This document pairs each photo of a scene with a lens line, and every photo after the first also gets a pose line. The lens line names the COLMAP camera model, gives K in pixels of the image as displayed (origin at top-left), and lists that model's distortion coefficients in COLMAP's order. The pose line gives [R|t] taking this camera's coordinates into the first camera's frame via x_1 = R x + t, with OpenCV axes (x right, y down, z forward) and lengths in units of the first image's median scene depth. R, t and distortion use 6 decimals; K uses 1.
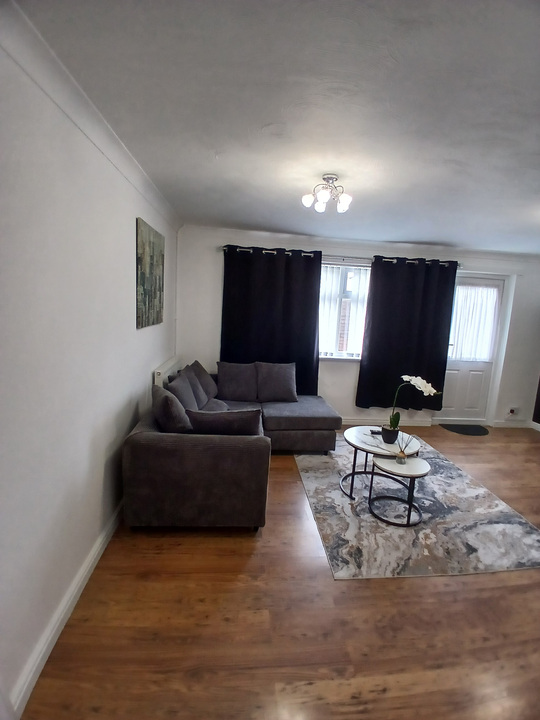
lens RADIAL K [[363.9, 0, 272.3], [0, 363.9, 358.6], [0, 0, 1]] dist [-0.052264, -0.007810]
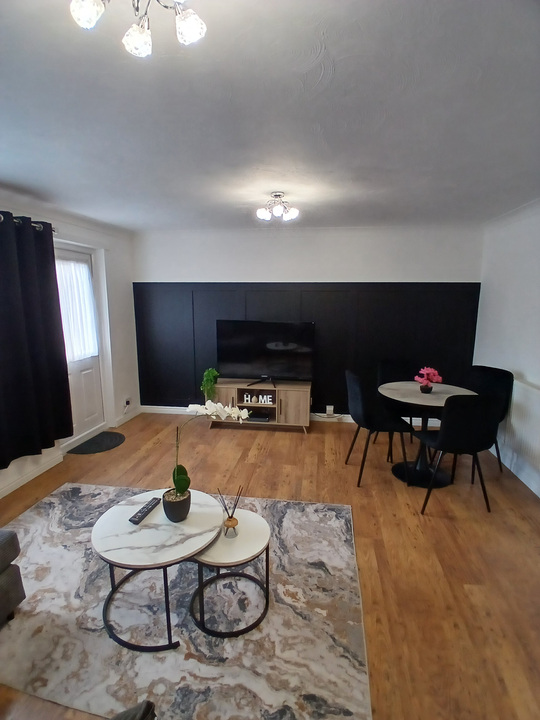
lens RADIAL K [[363.9, 0, 272.3], [0, 363.9, 360.4], [0, 0, 1]] dist [-0.052264, -0.007810]
pose [[0.213872, -0.215555, 0.952783, -0.163964], [0.157630, 0.970184, 0.184108, -0.113839], [-0.964060, 0.110812, 0.241473, 0.696126]]
